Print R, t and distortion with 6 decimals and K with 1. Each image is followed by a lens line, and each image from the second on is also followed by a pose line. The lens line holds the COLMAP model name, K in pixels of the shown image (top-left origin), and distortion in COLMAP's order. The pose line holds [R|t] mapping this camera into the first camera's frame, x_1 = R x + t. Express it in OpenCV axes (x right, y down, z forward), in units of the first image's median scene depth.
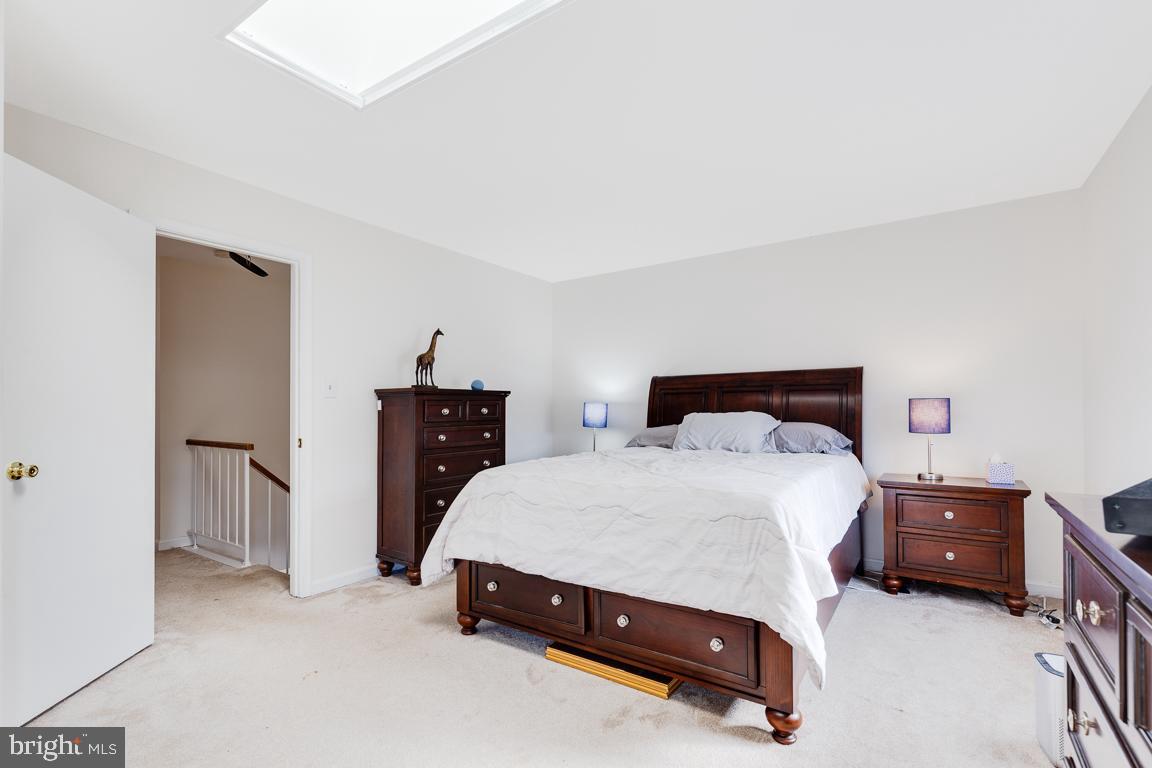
lens RADIAL K [[521.4, 0, 577.7], [0, 521.4, 393.8], [0, 0, 1]] dist [0.004174, -0.000785]
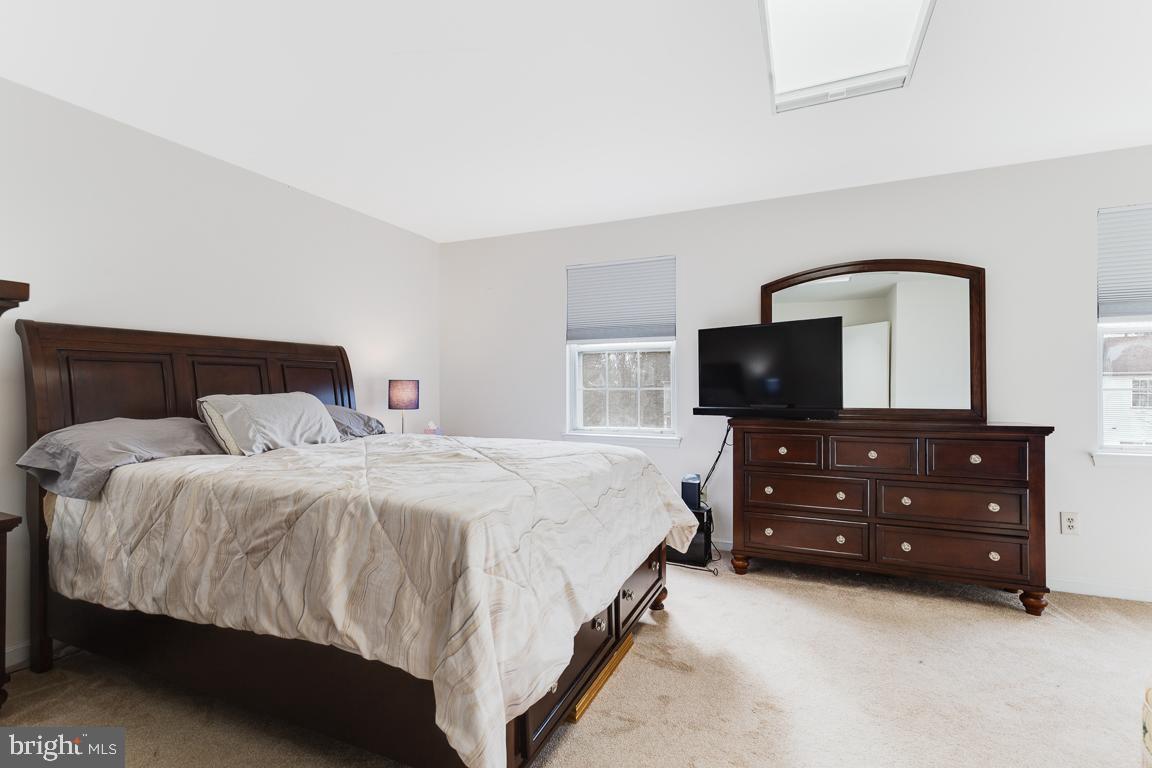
lens RADIAL K [[521.4, 0, 578.8], [0, 521.4, 386.1], [0, 0, 1]] dist [0.004174, -0.000785]
pose [[-0.182828, 0.010193, 0.983092, -0.531442], [-0.019667, 0.999708, -0.014022, 0.029340], [-0.982948, -0.021898, -0.182574, 0.772270]]
